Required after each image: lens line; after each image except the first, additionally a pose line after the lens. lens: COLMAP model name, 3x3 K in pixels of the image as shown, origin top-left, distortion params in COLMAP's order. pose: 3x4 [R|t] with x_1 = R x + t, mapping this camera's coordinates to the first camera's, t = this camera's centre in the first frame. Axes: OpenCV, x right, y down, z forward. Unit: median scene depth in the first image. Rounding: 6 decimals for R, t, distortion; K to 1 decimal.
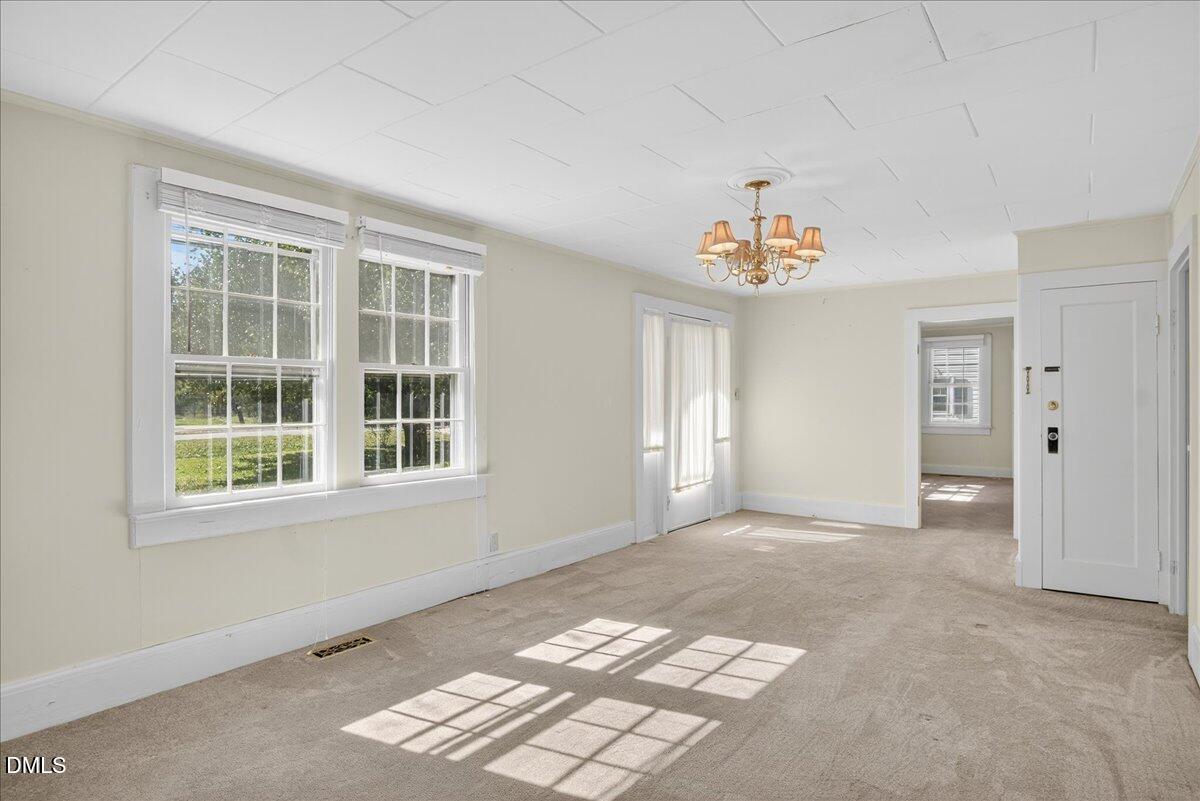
lens RADIAL K [[653.5, 0, 598.9], [0, 653.5, 395.5], [0, 0, 1]] dist [-0.028721, 0.000998]
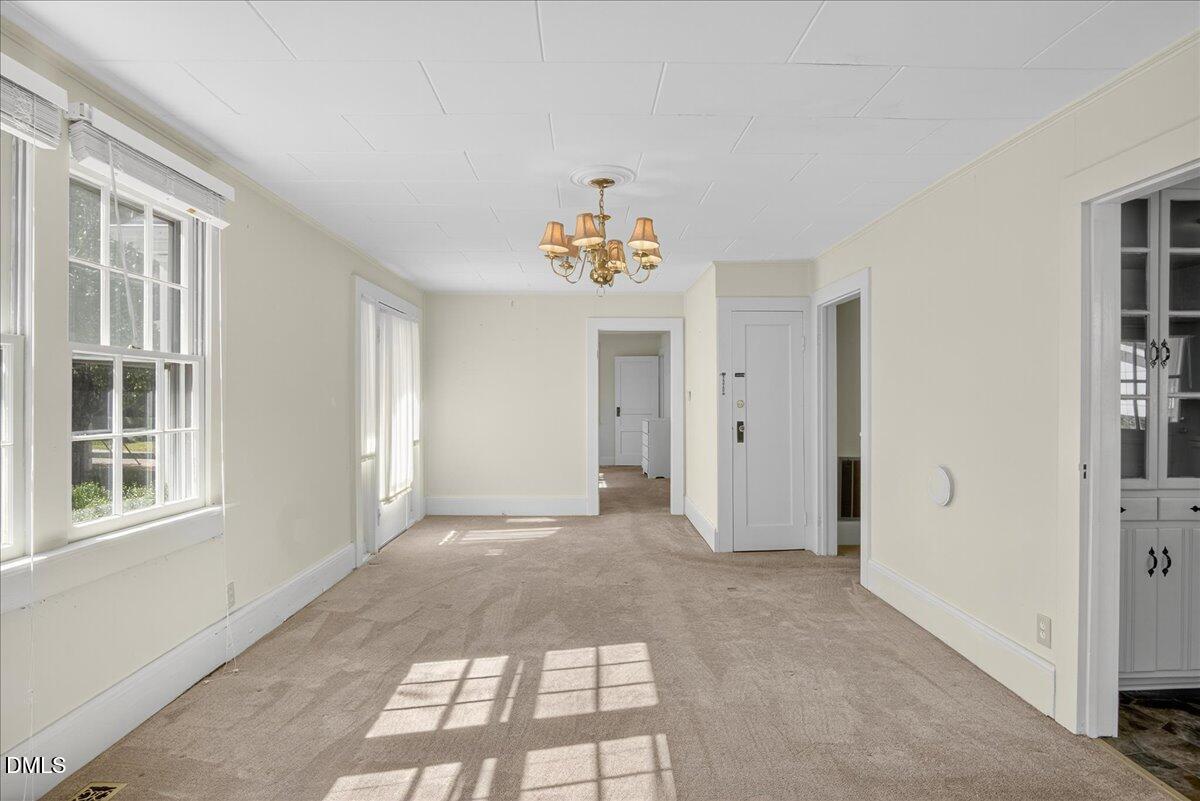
lens RADIAL K [[647.9, 0, 601.9], [0, 647.9, 389.5], [0, 0, 1]] dist [-0.031469, -0.000792]
pose [[0.778113, 0.008132, 0.628071, -0.346255], [-0.003193, 0.999954, -0.008991, -0.000631], [-0.628116, 0.004990, 0.778104, 0.220016]]
